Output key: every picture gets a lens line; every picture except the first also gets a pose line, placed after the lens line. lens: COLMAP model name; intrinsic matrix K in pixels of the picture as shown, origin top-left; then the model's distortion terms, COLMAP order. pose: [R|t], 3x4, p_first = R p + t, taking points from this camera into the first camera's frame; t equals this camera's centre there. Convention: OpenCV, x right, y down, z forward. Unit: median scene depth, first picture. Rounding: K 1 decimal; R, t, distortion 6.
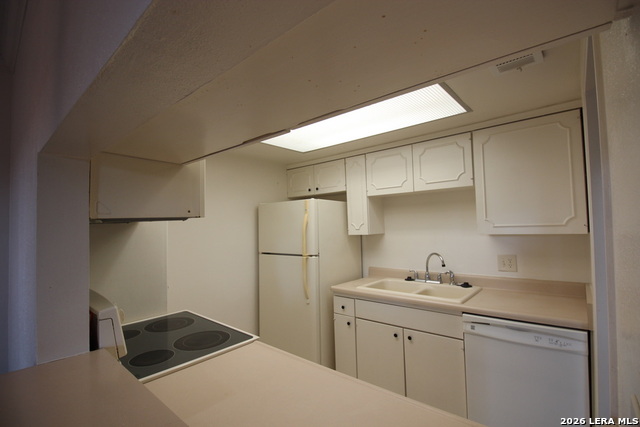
lens RADIAL K [[297.3, 0, 324.7], [0, 297.3, 215.9], [0, 0, 1]] dist [0.001712, -0.014125]
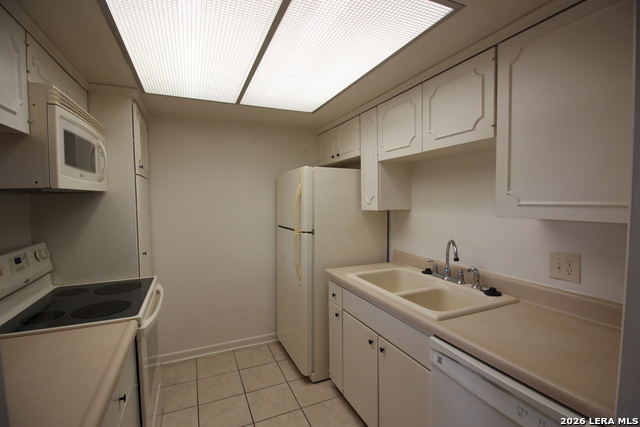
lens RADIAL K [[297.3, 0, 324.7], [0, 297.3, 215.9], [0, 0, 1]] dist [0.001712, -0.014125]
pose [[0.904774, 0.042054, -0.423811, 0.376900], [-0.000327, 0.995181, 0.098054, -0.000068], [0.425892, -0.088578, 0.900427, 0.239283]]
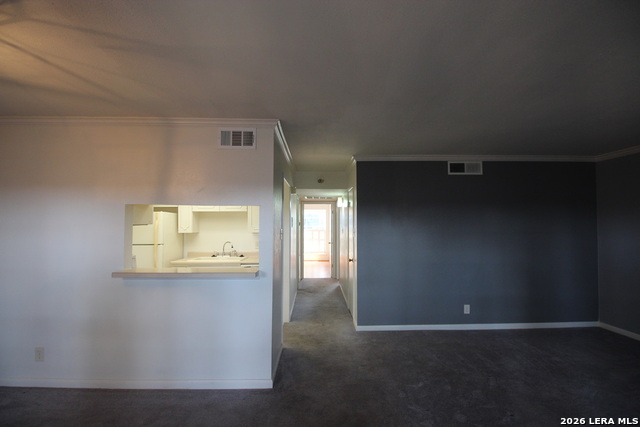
lens RADIAL K [[297.3, 0, 324.7], [0, 297.3, 215.9], [0, 0, 1]] dist [0.001712, -0.014125]
pose [[0.741022, 0.045495, 0.669938, -0.497661], [-0.039157, 0.998932, -0.024526, -0.027771], [-0.670338, -0.008059, 0.742012, -0.929767]]
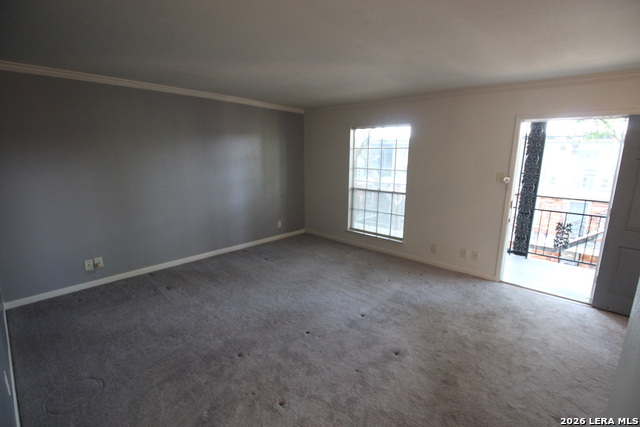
lens RADIAL K [[297.3, 0, 324.7], [0, 297.3, 215.9], [0, 0, 1]] dist [0.001712, -0.014125]
pose [[-0.999413, 0.008851, 0.033107, 0.436748], [0.014374, 0.985247, 0.170534, -0.064247], [-0.031110, 0.170910, -0.984795, 0.318957]]
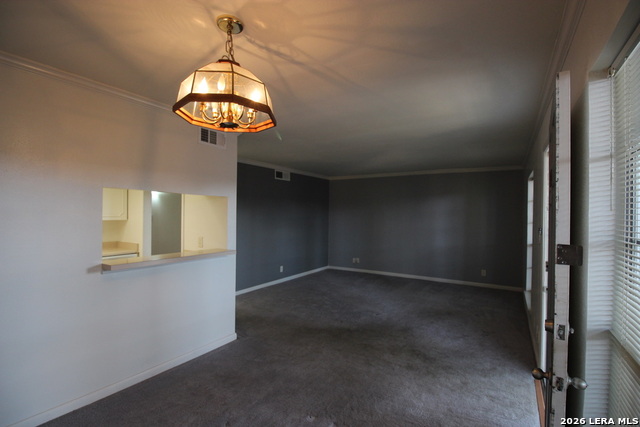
lens RADIAL K [[297.3, 0, 324.7], [0, 297.3, 215.9], [0, 0, 1]] dist [0.001712, -0.014125]
pose [[-0.155592, 0.017868, 0.987660, -1.309594], [-0.036619, 0.999045, -0.023842, 0.016626], [-0.987142, -0.039877, -0.154789, -0.203606]]
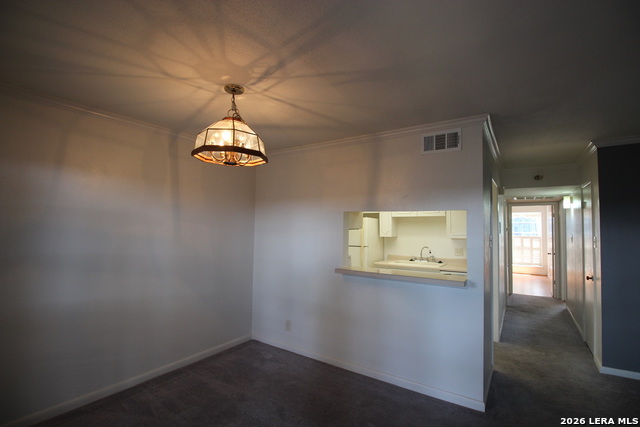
lens RADIAL K [[297.3, 0, 324.7], [0, 297.3, 215.9], [0, 0, 1]] dist [0.001712, -0.014125]
pose [[0.992310, 0.041177, 0.116724, -0.544173], [-0.039733, 0.999103, -0.014669, -0.028315], [-0.117223, 0.009919, 0.993056, -0.911906]]
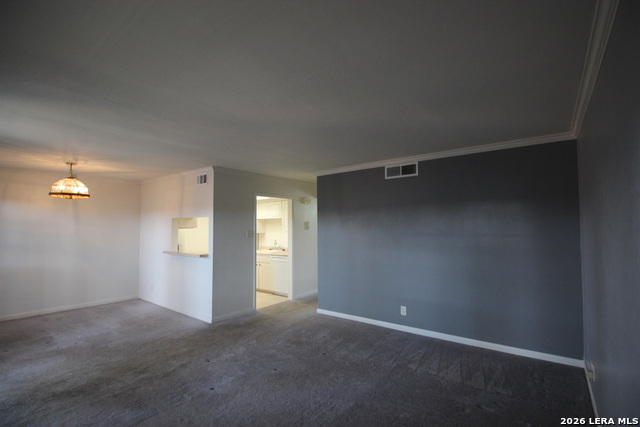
lens RADIAL K [[297.3, 0, 324.7], [0, 297.3, 215.9], [0, 0, 1]] dist [0.001712, -0.014125]
pose [[0.998093, 0.022096, 0.057644, 0.651488], [-0.021491, 0.999707, -0.011096, -0.082559], [-0.057872, 0.009836, 0.998276, -1.862081]]
